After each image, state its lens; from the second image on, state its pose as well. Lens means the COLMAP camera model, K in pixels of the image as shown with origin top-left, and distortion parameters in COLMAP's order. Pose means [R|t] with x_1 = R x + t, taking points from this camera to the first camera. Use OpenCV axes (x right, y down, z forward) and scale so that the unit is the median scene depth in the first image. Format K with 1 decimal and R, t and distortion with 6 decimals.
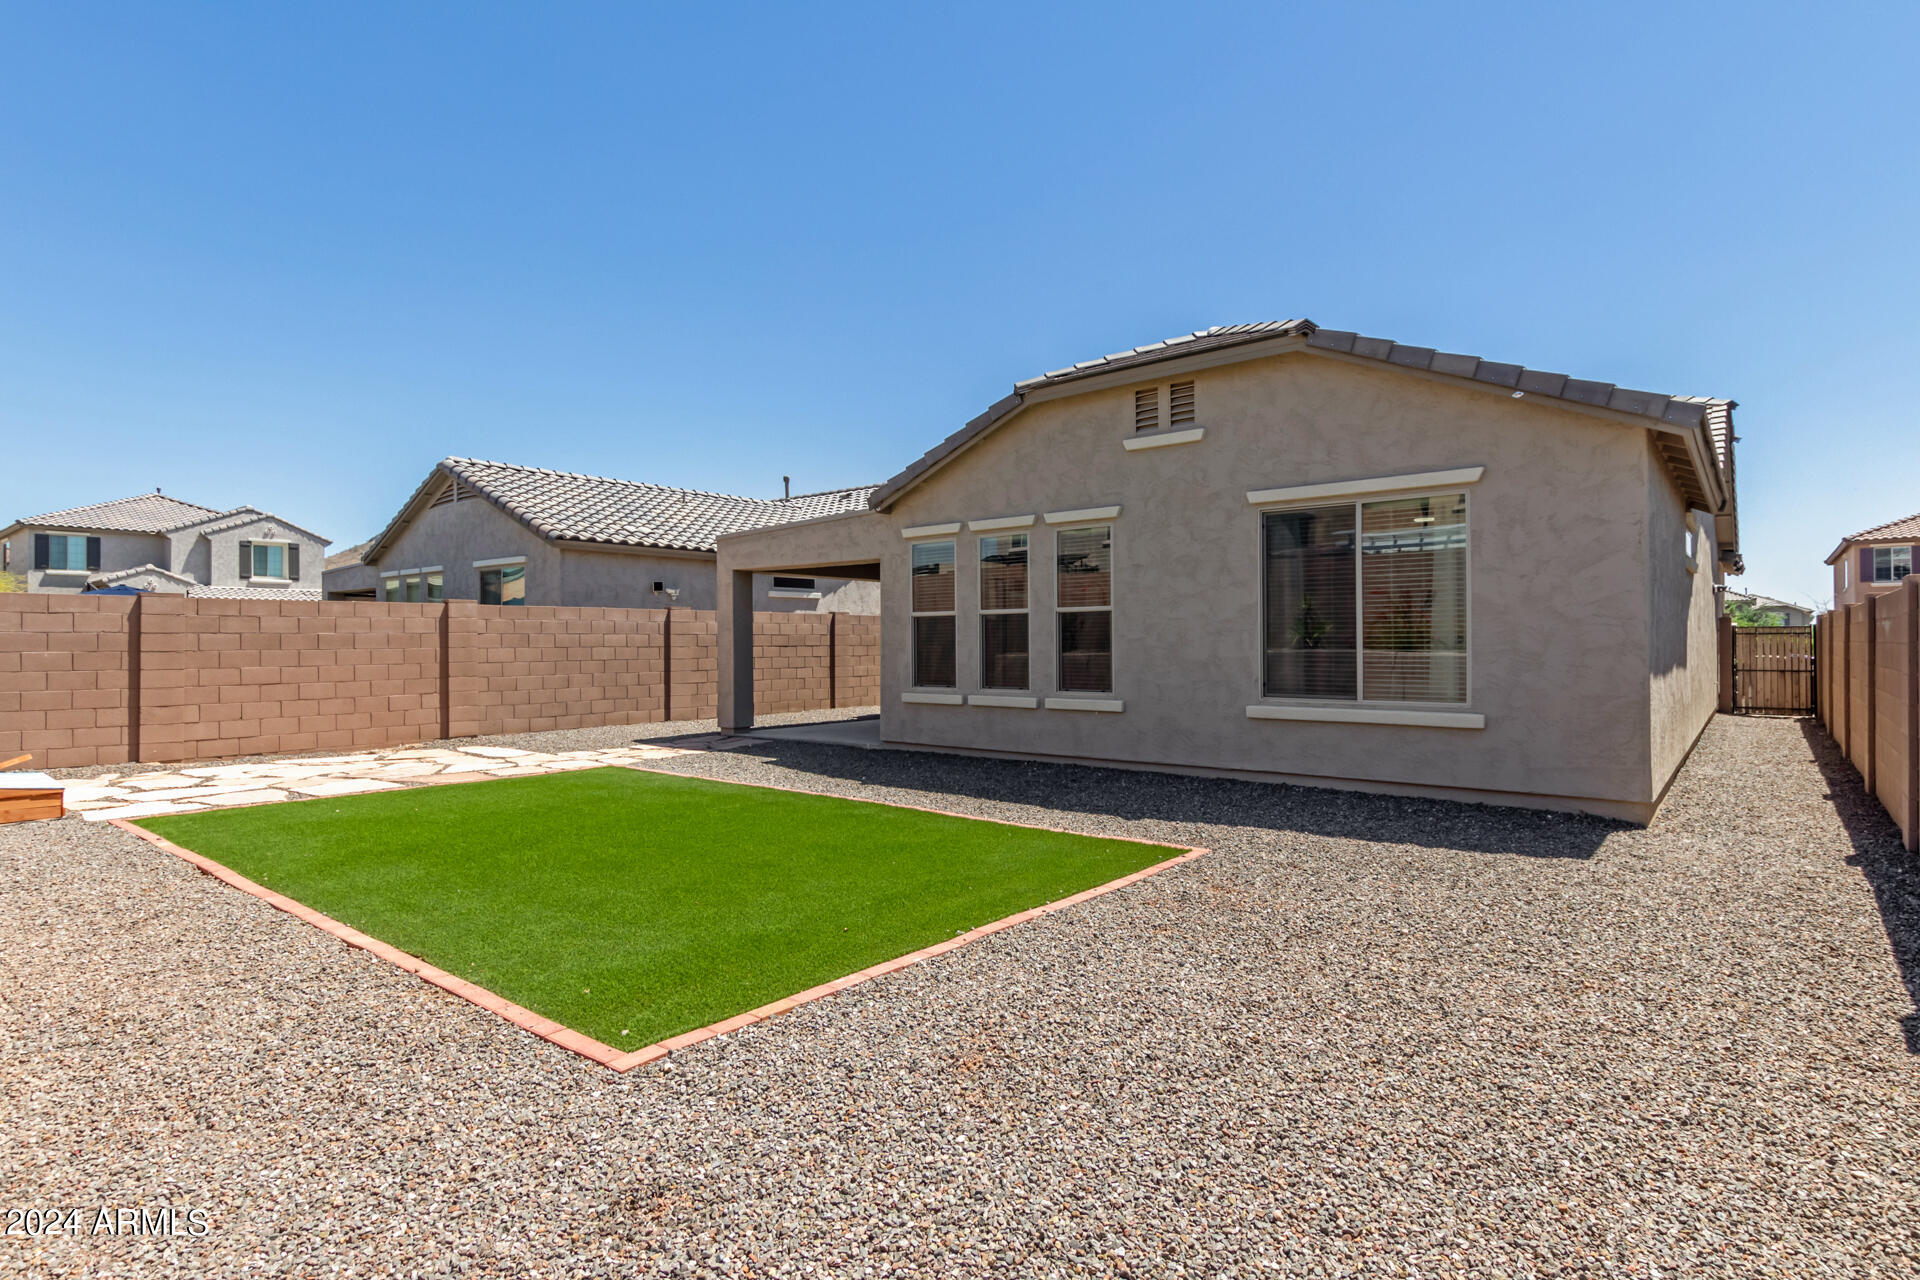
lens RADIAL K [[978.0, 0, 977.7], [0, 978.0, 638.6], [0, 0, 1]] dist [0.004558, 0.000726]
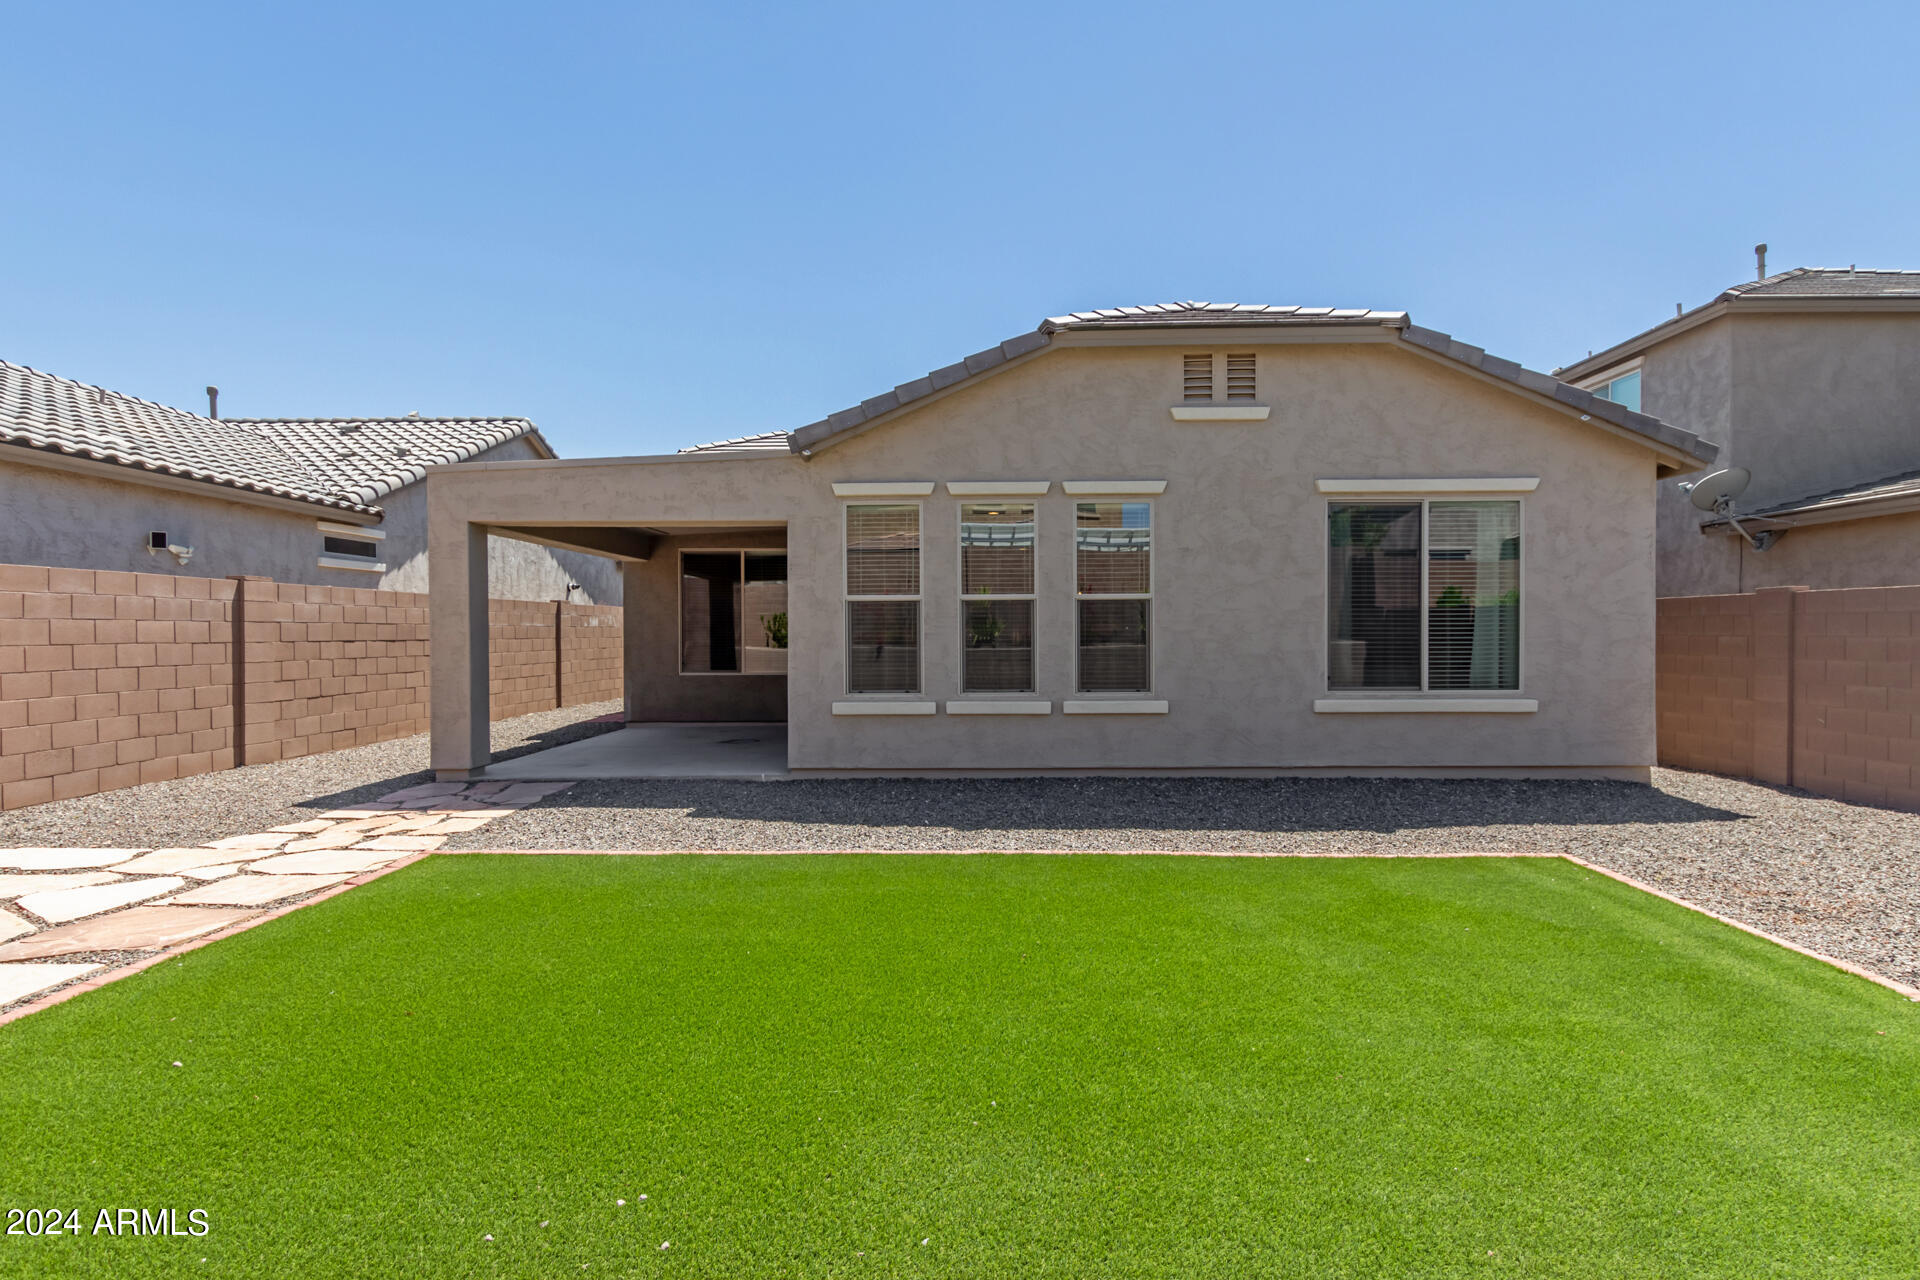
lens RADIAL K [[978.0, 0, 953.5], [0, 978.0, 639.8], [0, 0, 1]] dist [0.004558, 0.000726]
pose [[0.786426, -0.001537, 0.617683, -0.543831], [-0.002316, 0.999983, 0.005438, 0.003784], [-0.617681, -0.005707, 0.786408, 0.413313]]
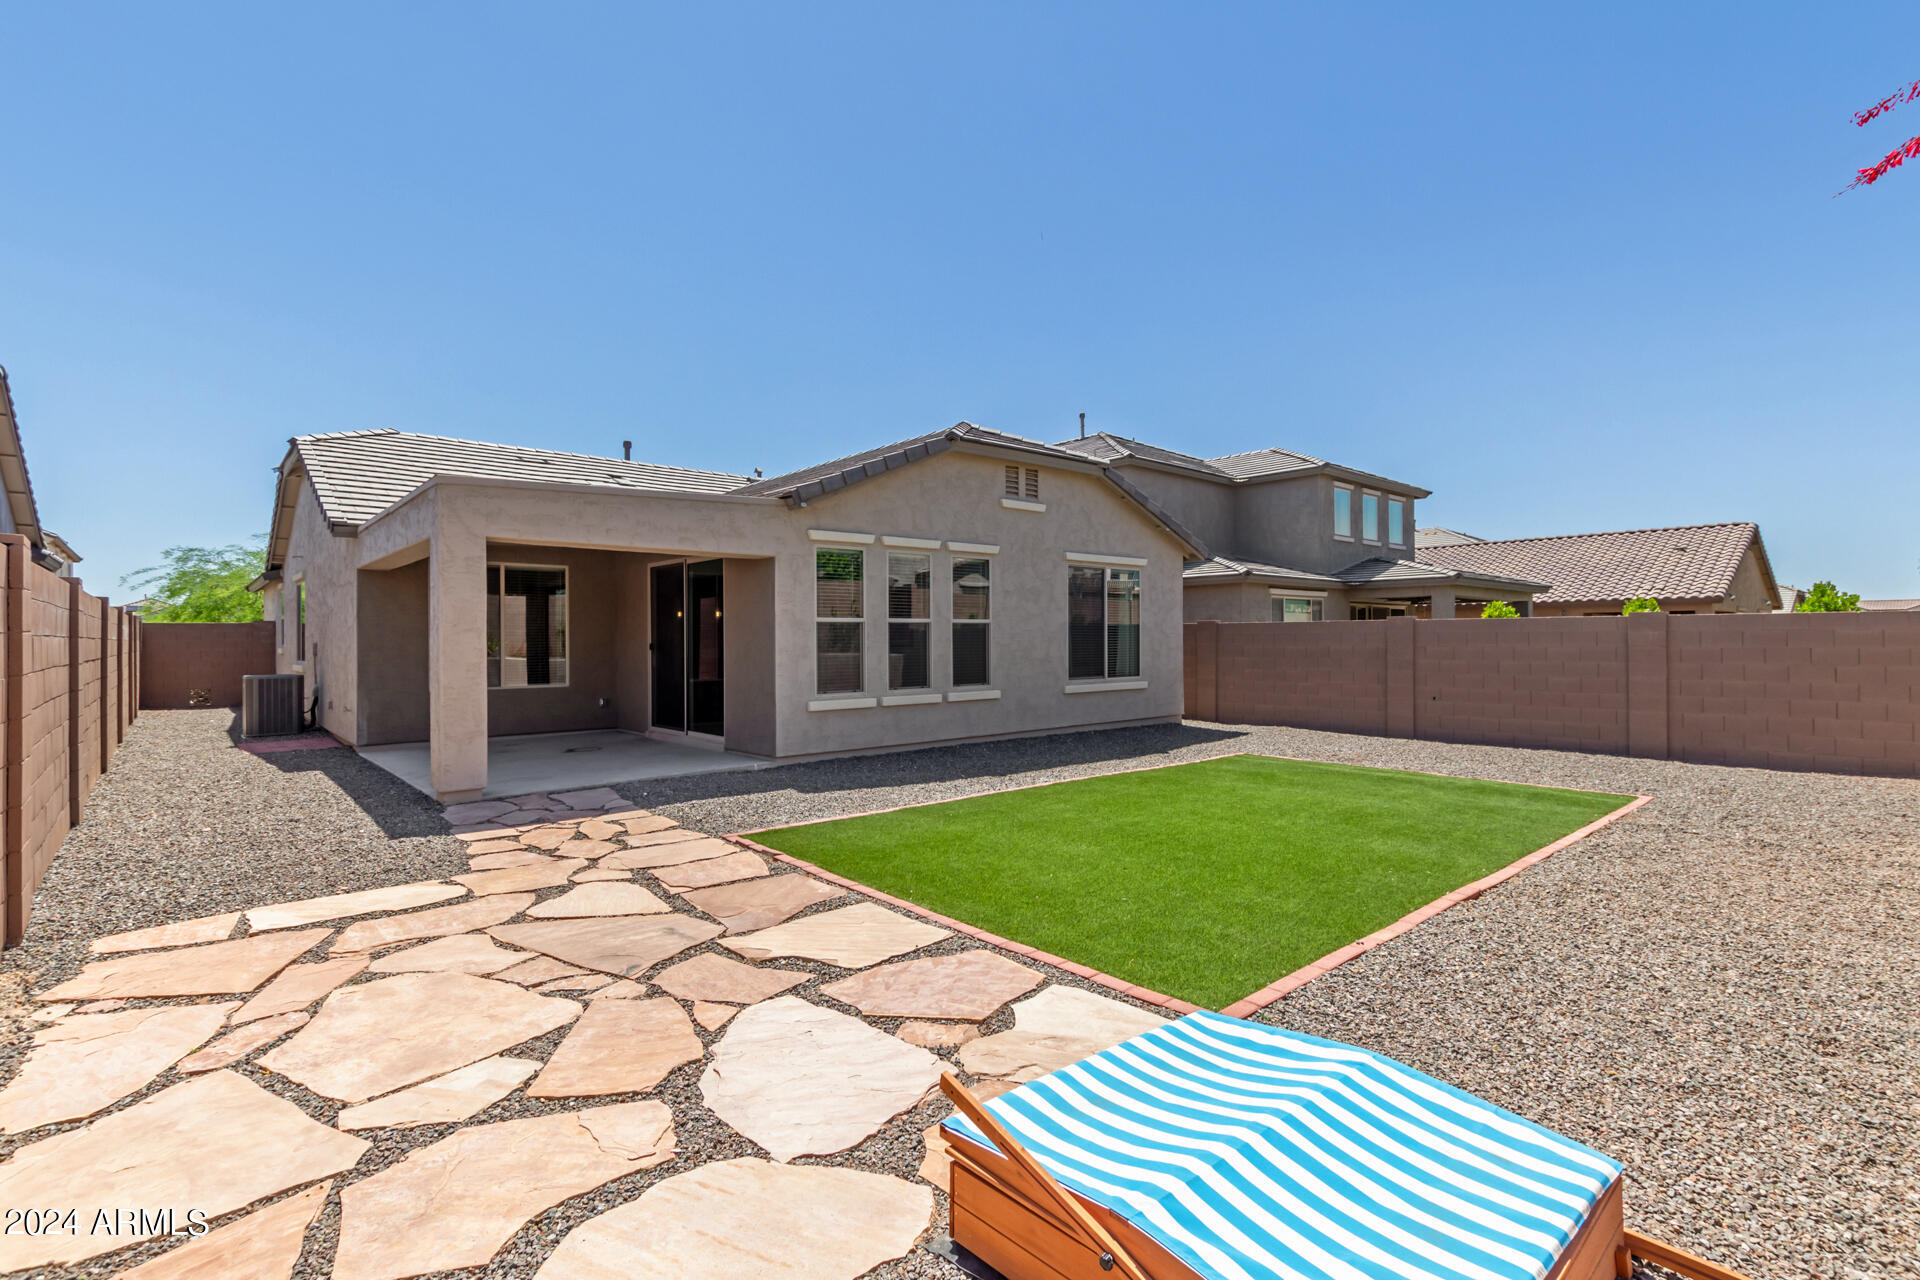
lens RADIAL K [[880.3, 0, 971.1], [0, 880.3, 638.5], [0, 0, 1]] dist [0.009095, -0.003861]
pose [[0.167852, 0.004345, 0.985803, -1.042996], [0.000432, 0.999990, -0.004481, -0.002423], [-0.985812, 0.001178, 0.167848, 0.818144]]
